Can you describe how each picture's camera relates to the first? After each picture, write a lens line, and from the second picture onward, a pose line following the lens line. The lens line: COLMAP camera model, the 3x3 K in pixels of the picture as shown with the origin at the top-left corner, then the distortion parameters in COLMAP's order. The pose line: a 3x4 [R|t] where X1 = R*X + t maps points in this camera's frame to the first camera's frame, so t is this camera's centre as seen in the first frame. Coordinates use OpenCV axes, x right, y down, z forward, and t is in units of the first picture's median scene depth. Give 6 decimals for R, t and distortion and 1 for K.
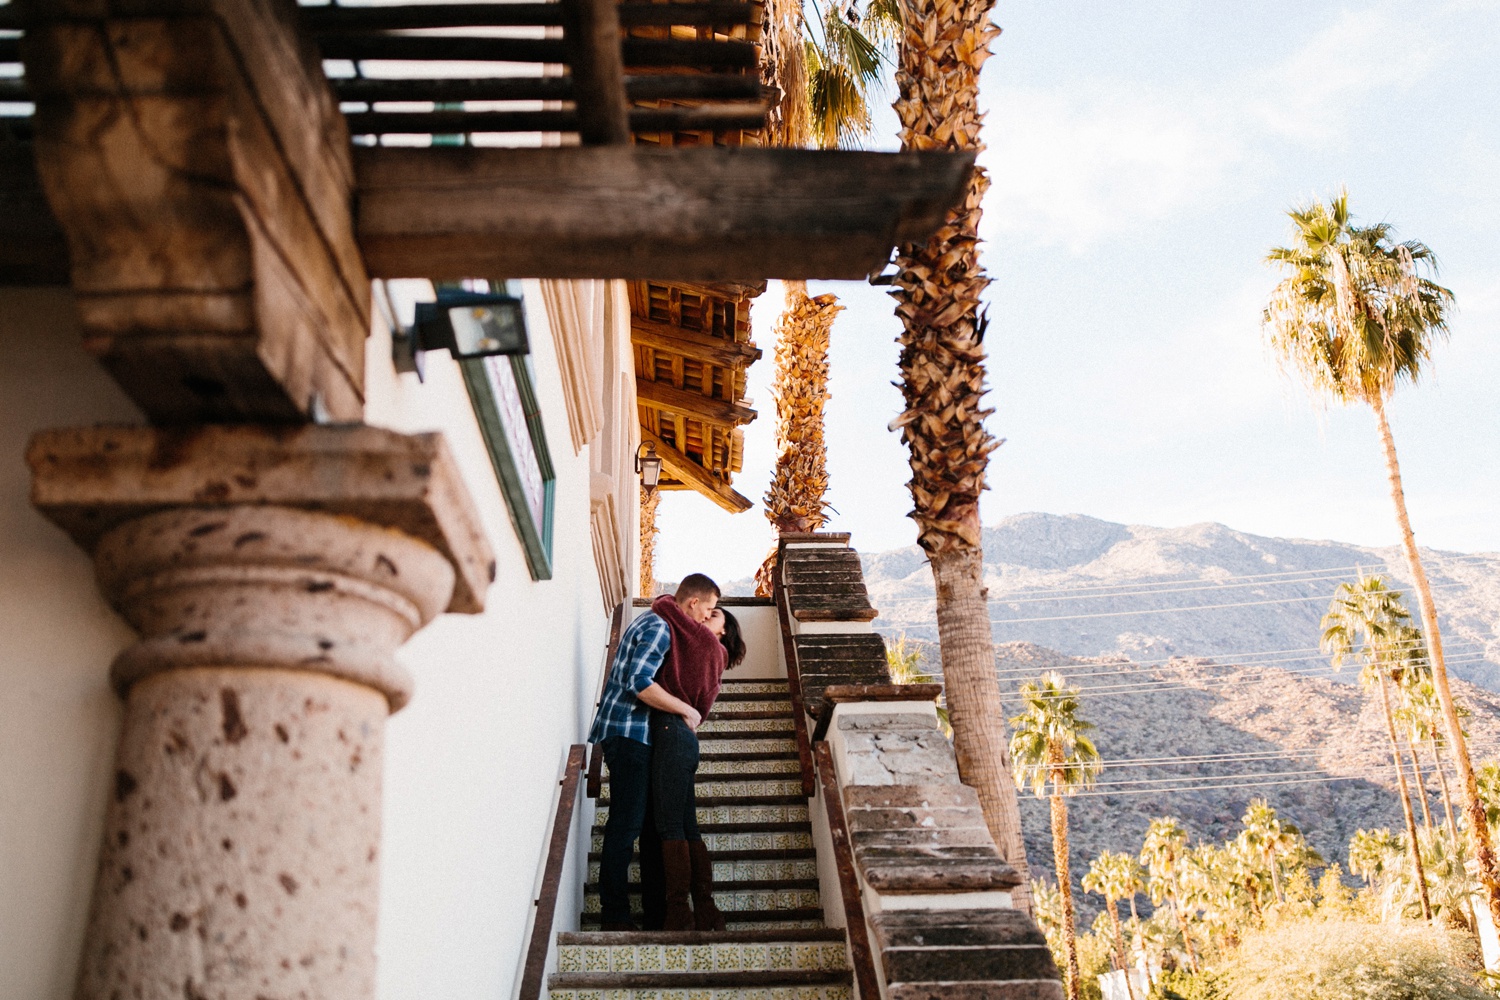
lens RADIAL K [[1529.5, 0, 748.5], [0, 1529.5, 498.1], [0, 0, 1]] dist [0.014720, -0.020895]
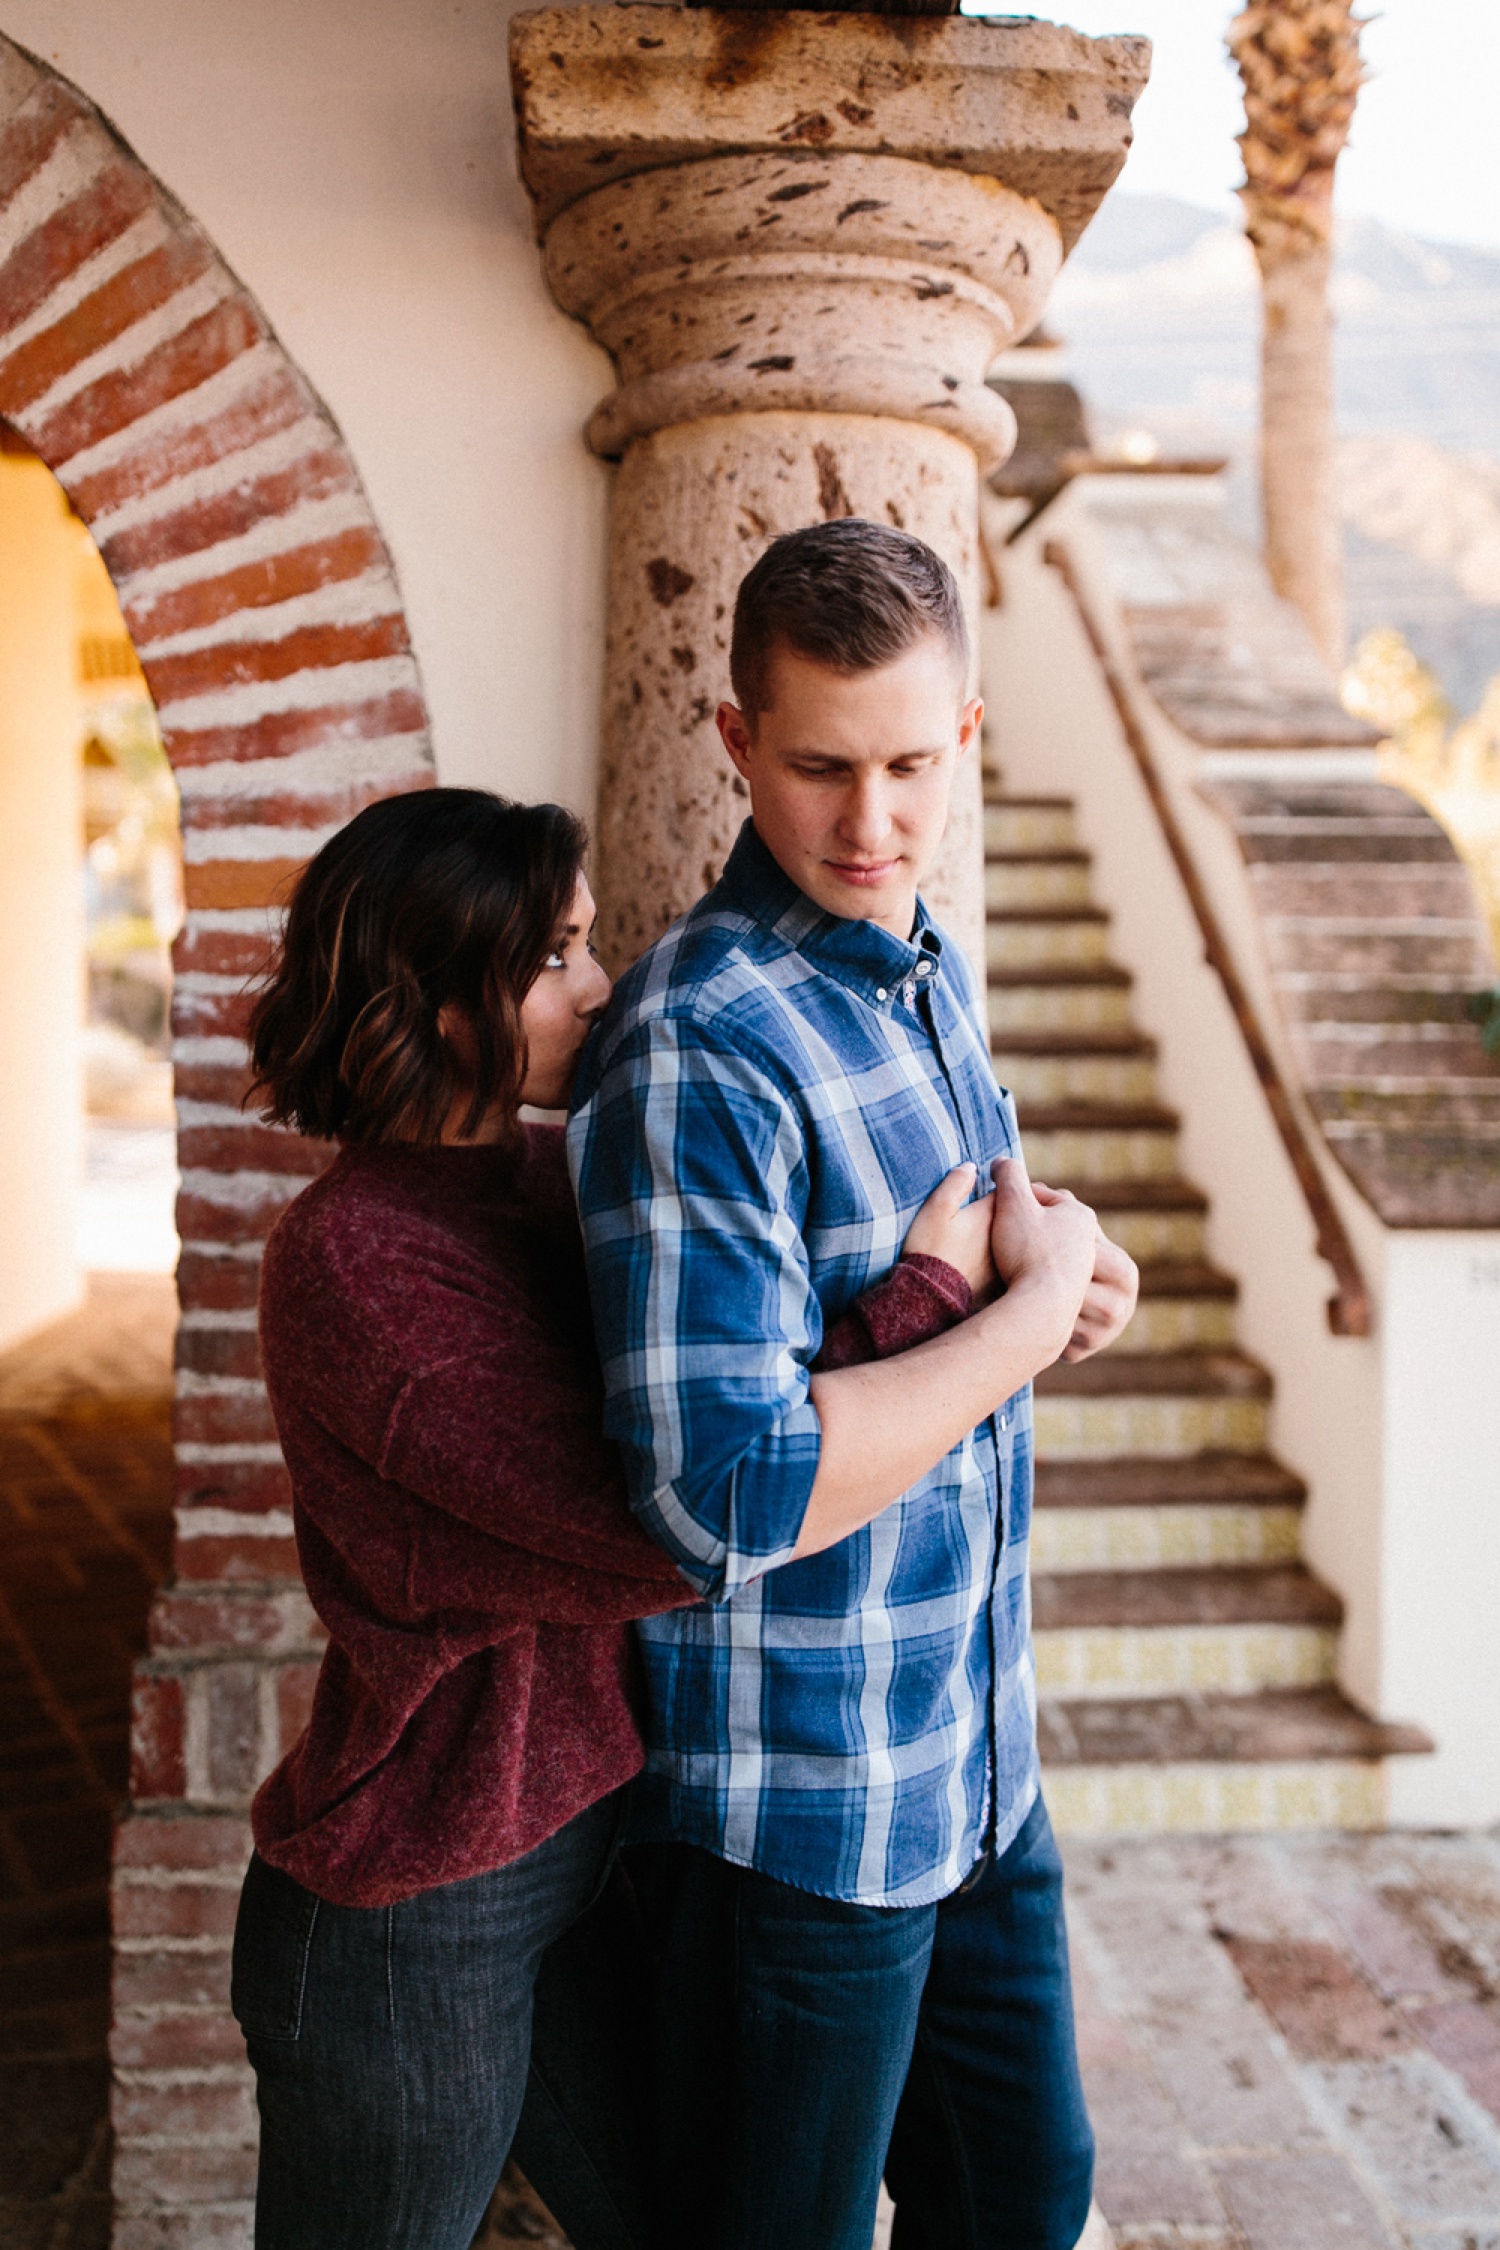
lens RADIAL K [[2133.4, 0, 756.5], [0, 2133.4, 1131.7], [0, 0, 1]] dist [0.006133, -0.001724]
pose [[0.998626, 0.018187, 0.049150, -0.140747], [-0.037175, 0.906891, 0.419723, 0.000789], [-0.036940, -0.420973, 0.906320, -0.000239]]
